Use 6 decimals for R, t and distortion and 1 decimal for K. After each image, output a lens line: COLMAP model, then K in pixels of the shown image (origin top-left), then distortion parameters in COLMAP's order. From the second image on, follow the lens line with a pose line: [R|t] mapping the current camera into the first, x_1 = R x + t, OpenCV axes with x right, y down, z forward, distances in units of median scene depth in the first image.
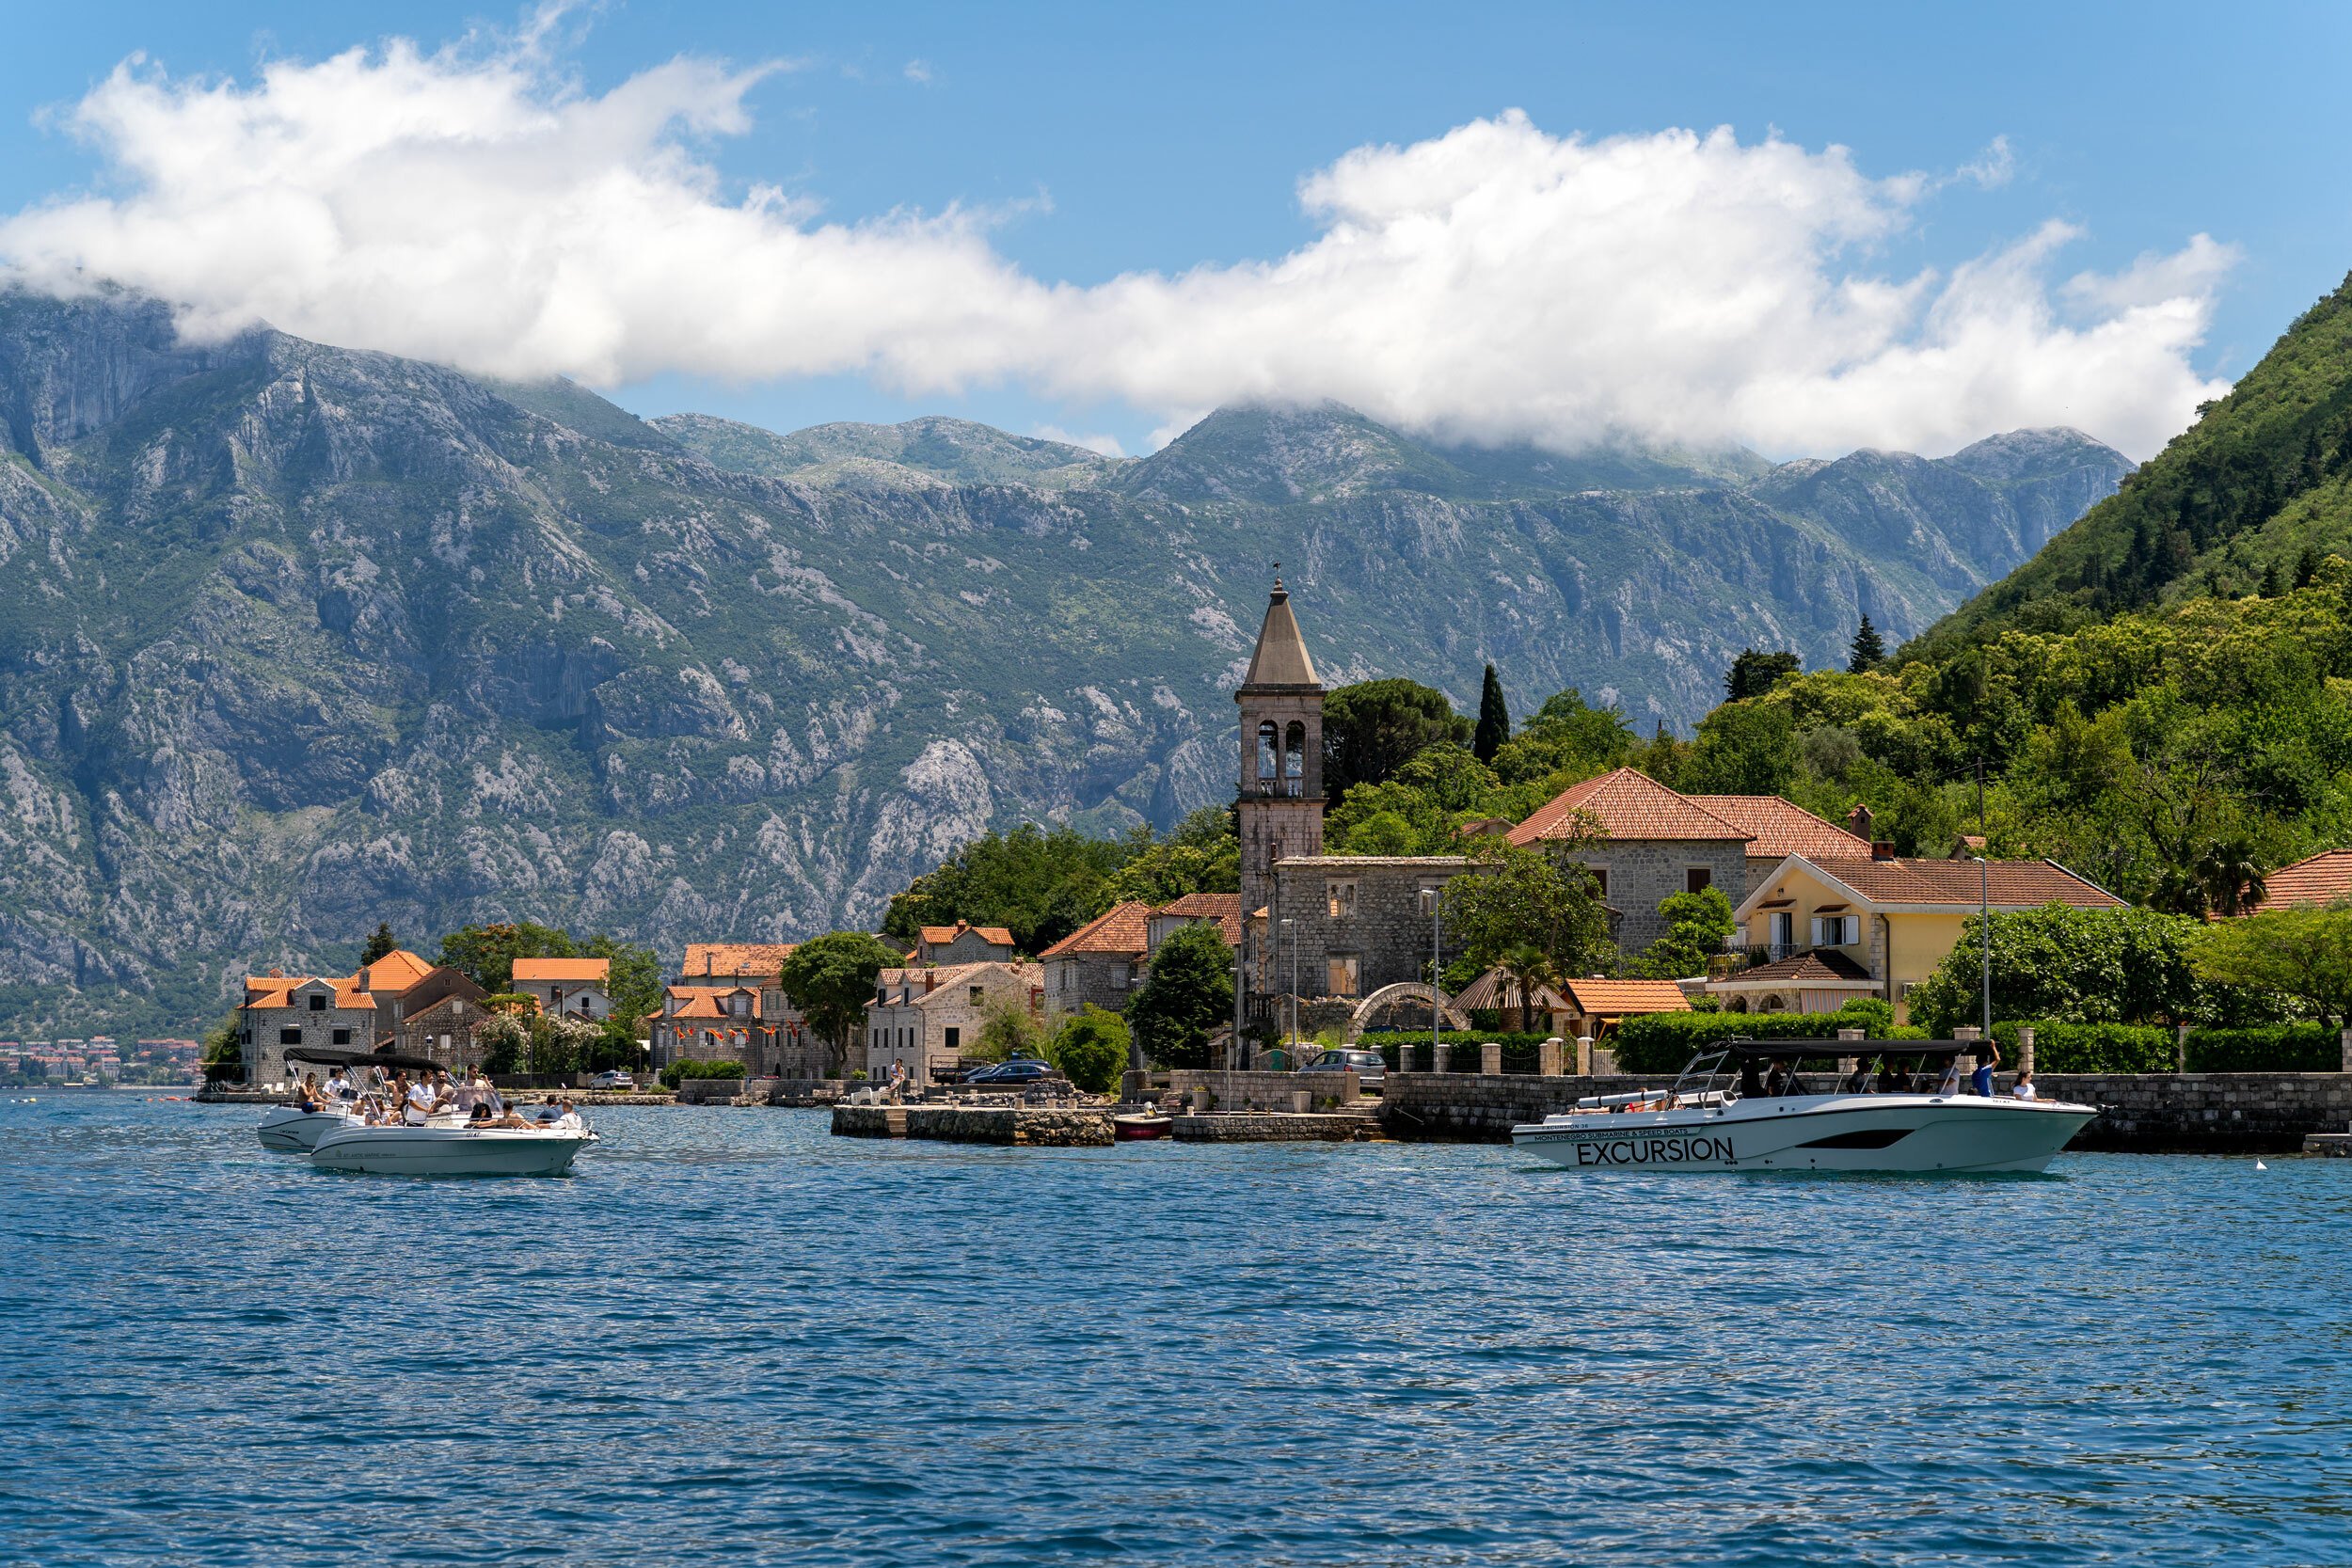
lens RADIAL K [[4657.2, 0, 1176.0], [0, 4657.2, 784.0], [0, 0, 1]] dist [0.001959, -0.157065]
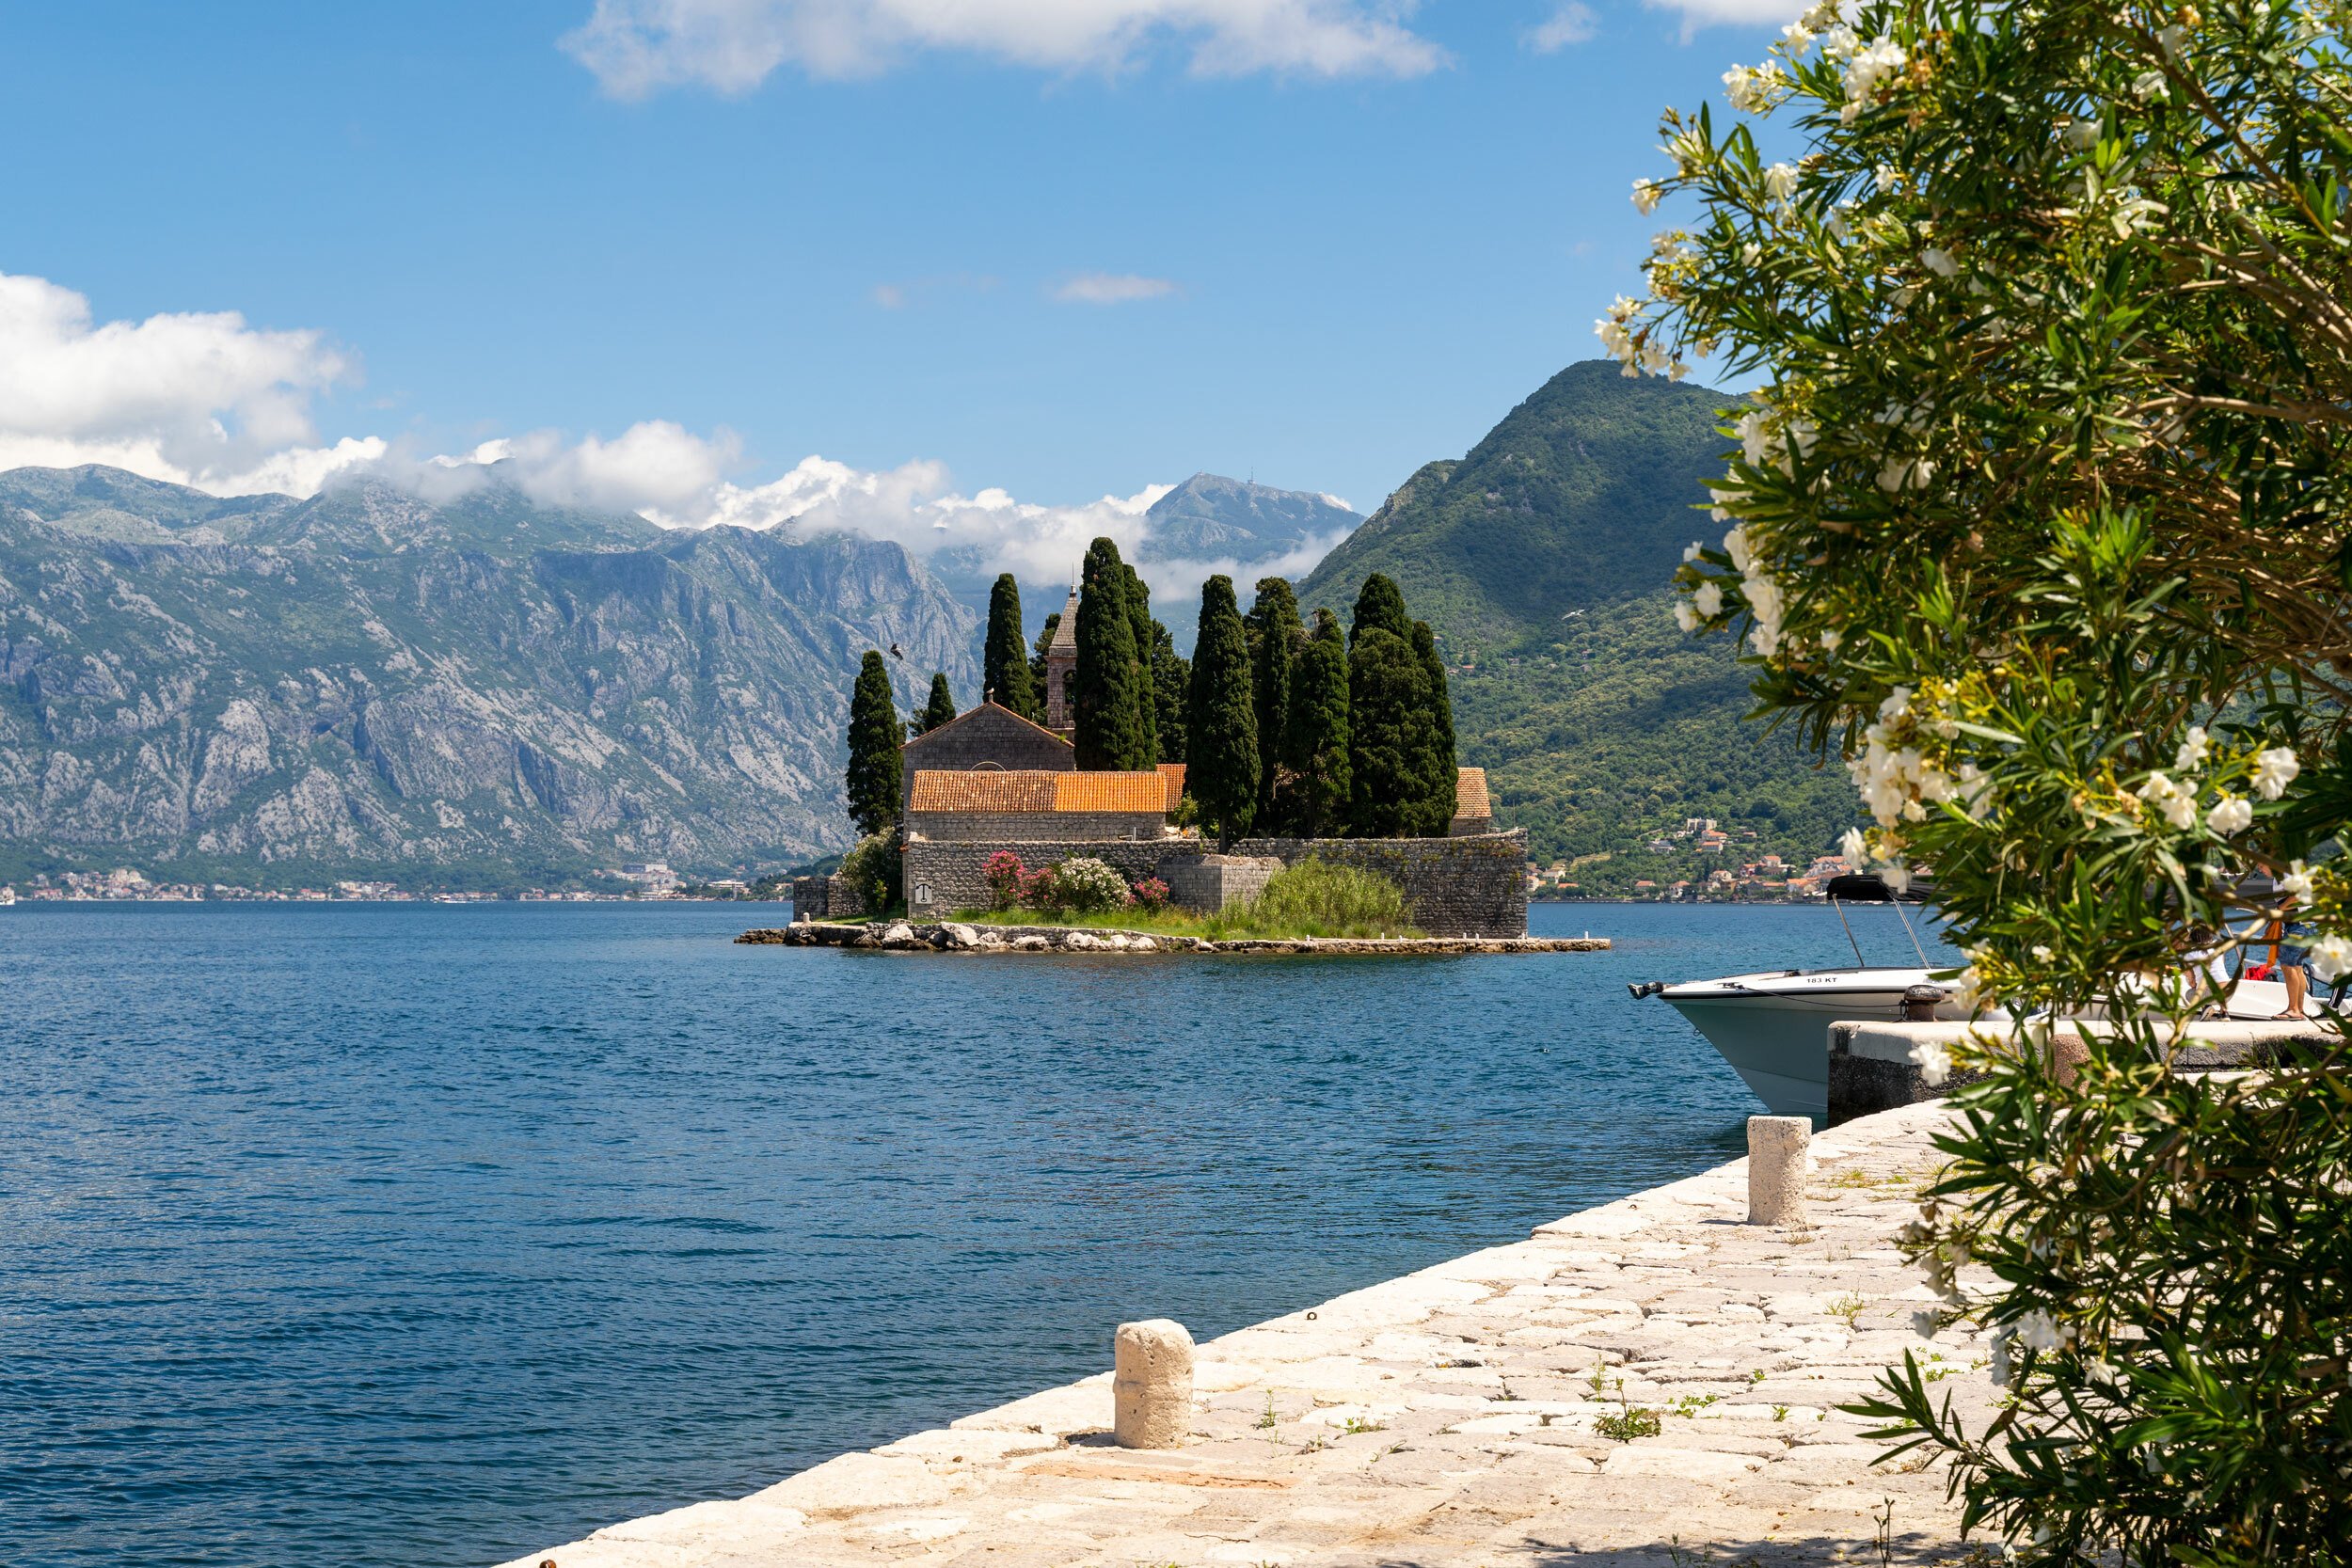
lens RADIAL K [[3604.8, 0, 1176.0], [0, 3604.8, 784.0], [0, 0, 1]] dist [0.077116, -0.150890]
pose [[0.947987, 0.010435, 0.318139, -0.153436], [-0.020693, 0.999369, 0.028882, -0.025341], [-0.317637, -0.033963, 0.947604, -0.408671]]
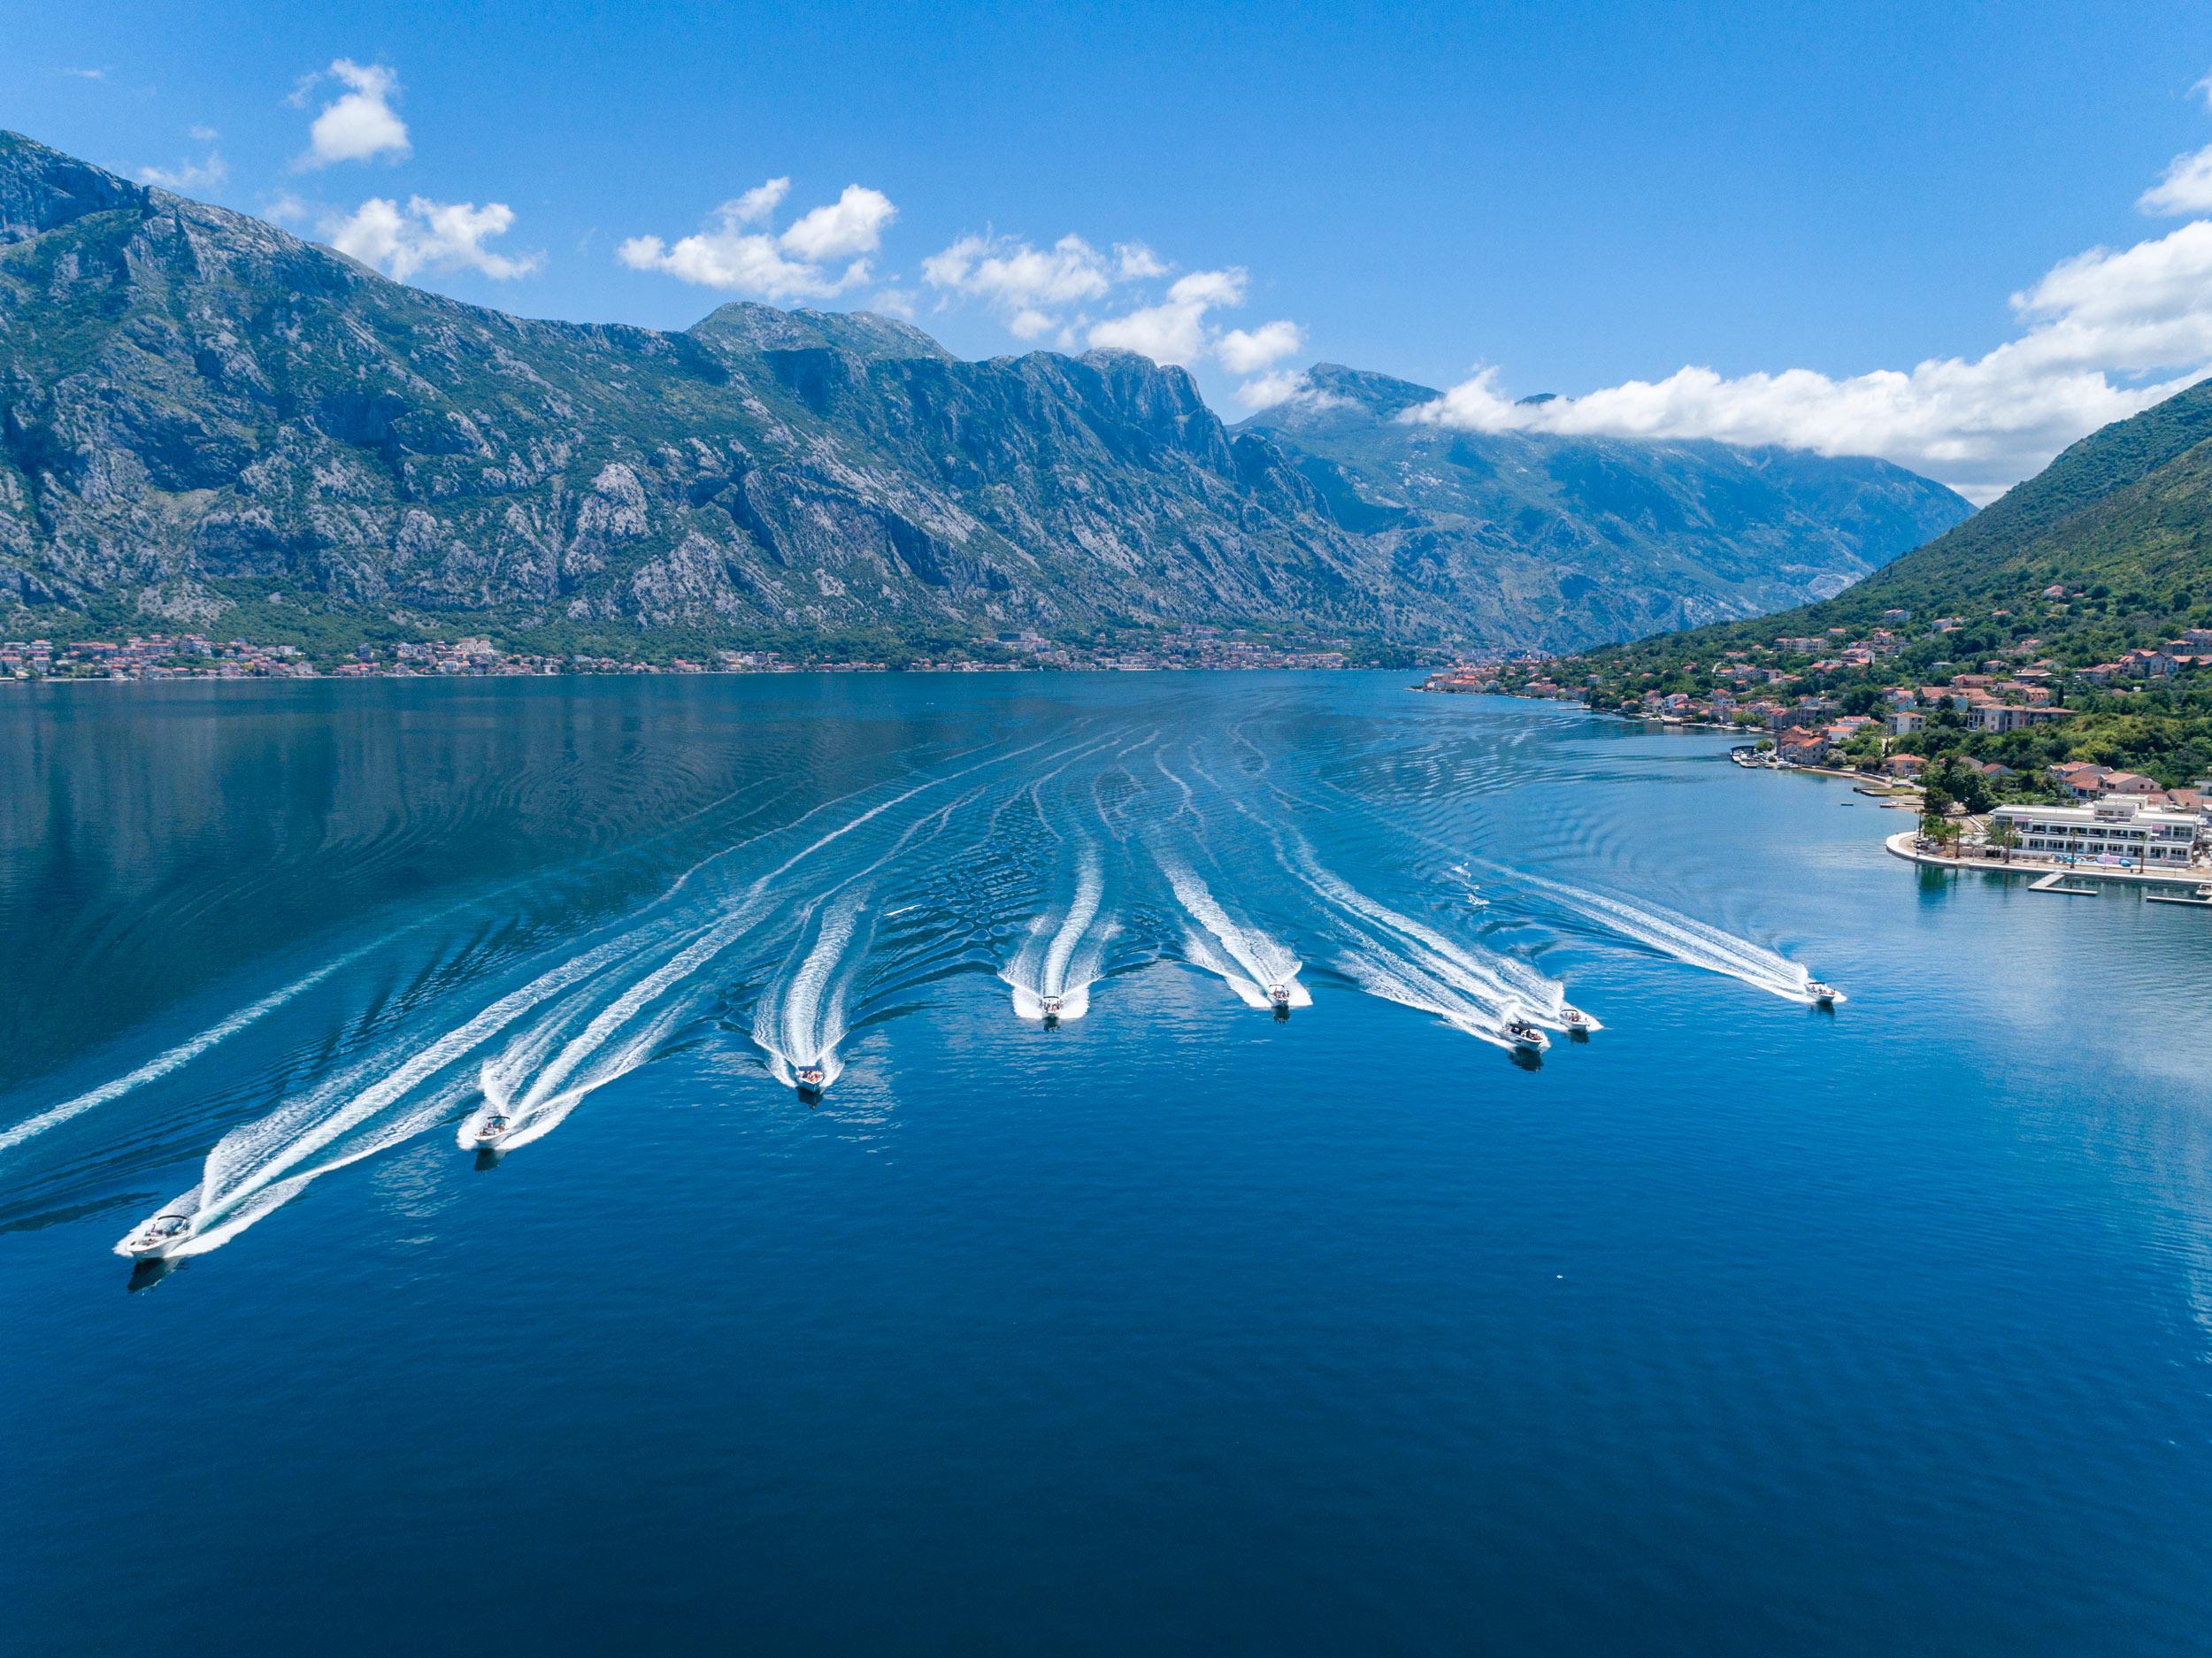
lens RADIAL K [[1651.7, 0, 1106.0], [0, 1651.7, 829.0], [0, 0, 1]] dist [0.006947, 0.003296]
pose [[0.954648, -0.032458, 0.295963, -0.063901], [-0.019142, 0.985293, 0.169800, 0.016787], [-0.297121, -0.167764, 0.939986, 0.370042]]
